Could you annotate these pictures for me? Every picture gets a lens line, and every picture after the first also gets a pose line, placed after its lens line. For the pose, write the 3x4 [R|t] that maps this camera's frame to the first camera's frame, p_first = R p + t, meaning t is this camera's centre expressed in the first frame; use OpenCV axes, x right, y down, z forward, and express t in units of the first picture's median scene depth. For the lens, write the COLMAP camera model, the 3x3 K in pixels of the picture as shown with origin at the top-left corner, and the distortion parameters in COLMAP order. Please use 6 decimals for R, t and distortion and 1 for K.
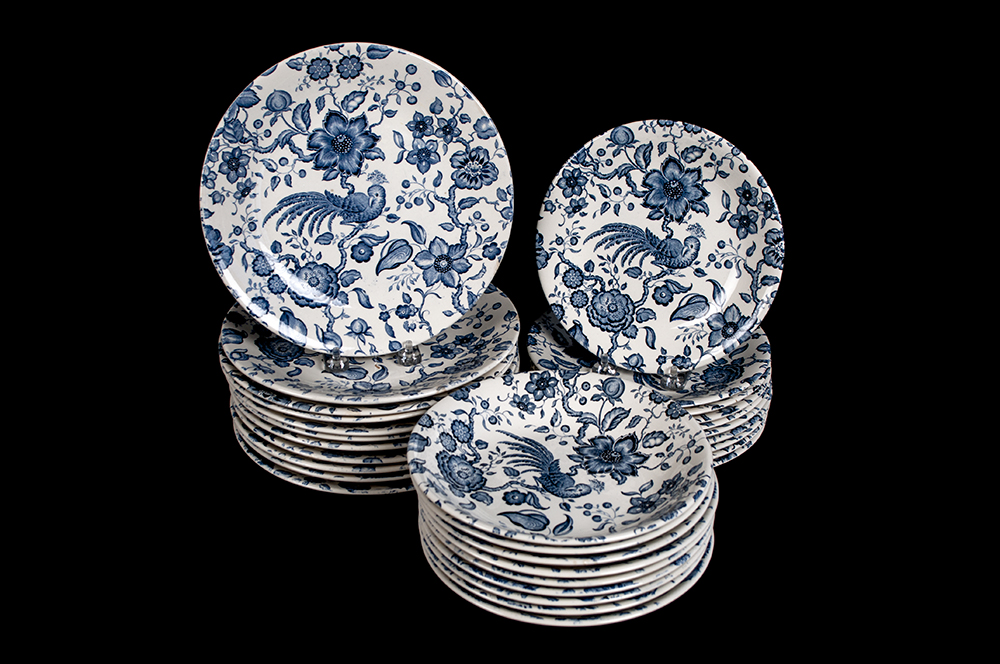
lens RADIAL K [[1185.7, 0, 497.8], [0, 1185.7, 335.9], [0, 0, 1]] dist [0.010976, 0.000000]
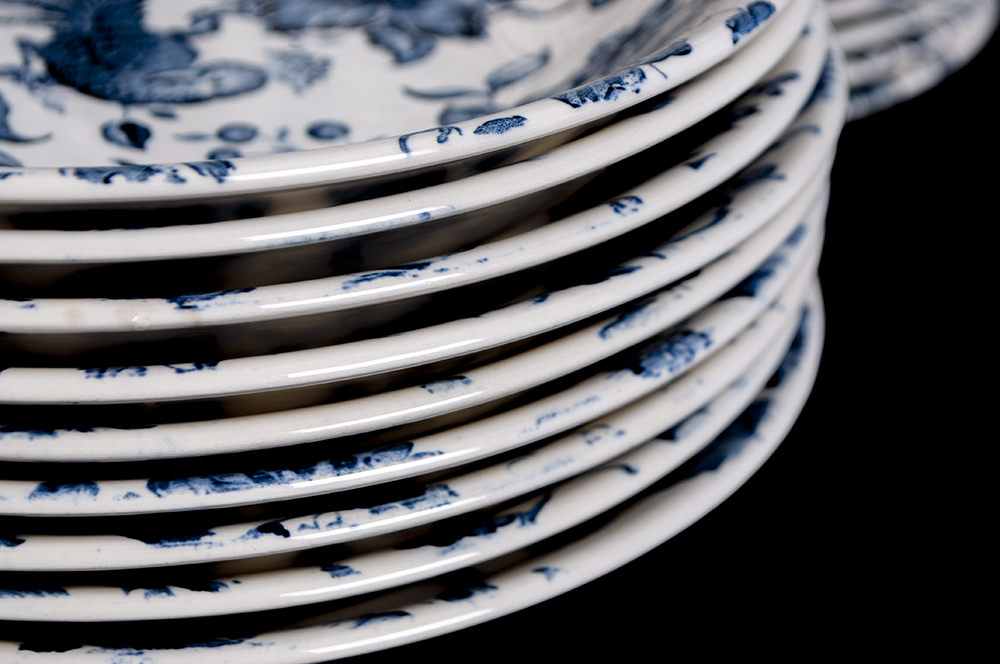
lens RADIAL K [[2313.6, 0, 502.3], [0, 2313.6, 331.8], [0, 0, 1]] dist [0.046055, 0.000000]
pose [[0.998376, 0.000074, 0.056970, 0.086680], [-0.002268, 0.999258, 0.038453, 0.141329], [-0.056925, -0.038520, 0.997635, 0.504785]]
